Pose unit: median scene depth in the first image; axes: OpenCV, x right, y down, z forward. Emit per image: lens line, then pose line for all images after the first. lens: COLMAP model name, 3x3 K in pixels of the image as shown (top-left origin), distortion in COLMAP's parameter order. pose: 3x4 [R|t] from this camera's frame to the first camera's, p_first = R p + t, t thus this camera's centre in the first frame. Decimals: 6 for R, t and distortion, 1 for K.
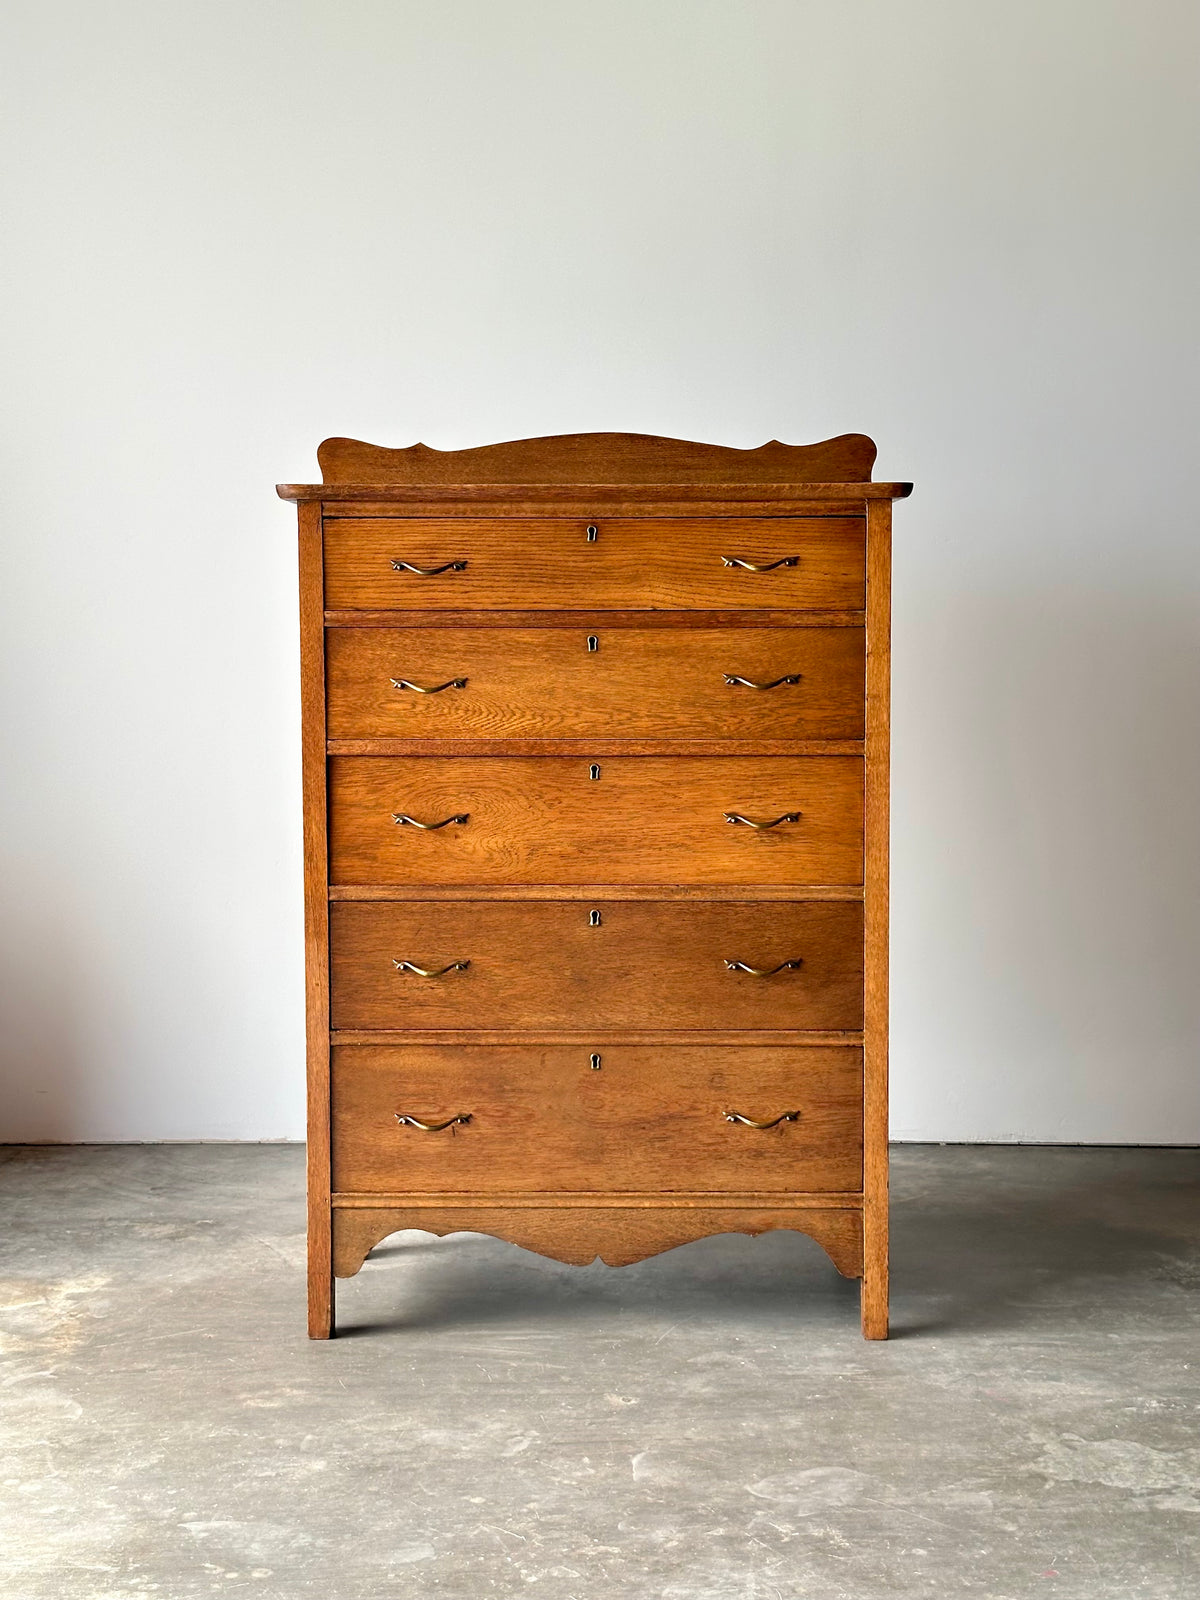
lens RADIAL K [[2183.9, 0, 600.0], [0, 2183.9, 800.0], [0, 0, 1]] dist [0.111246, -0.001786]
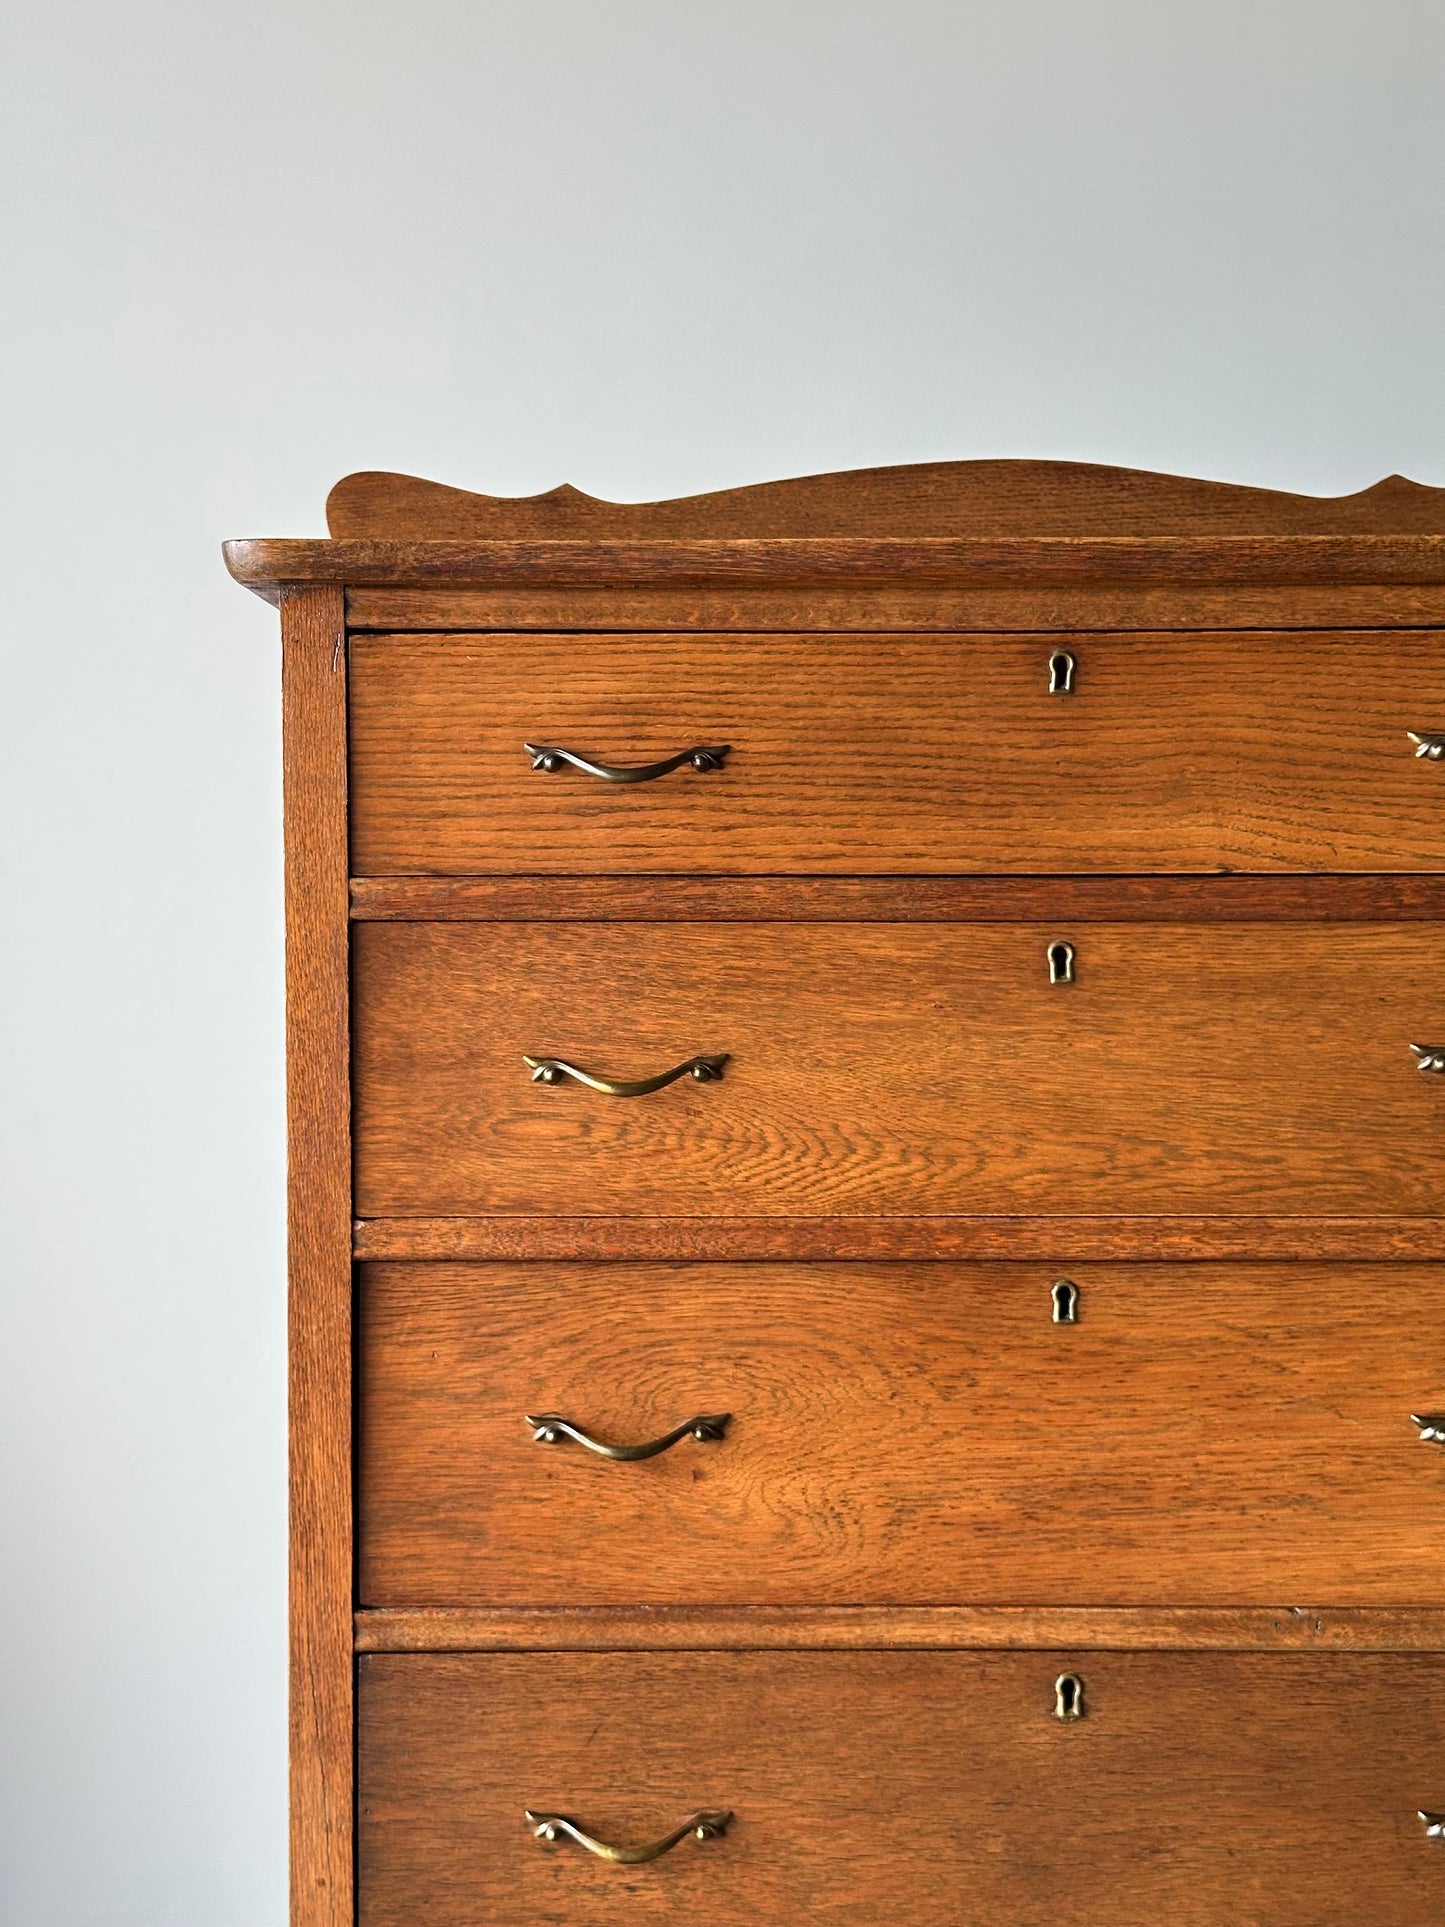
lens RADIAL K [[2635.5, 0, 700.9], [0, 2635.5, 960.2], [0, 0, 1]] dist [0.145376, -0.192793]
pose [[0.999855, -0.000812, 0.016981, -0.072878], [0.001527, 0.999110, -0.042157, -0.052605], [-0.016932, 0.042177, 0.998967, 0.542352]]
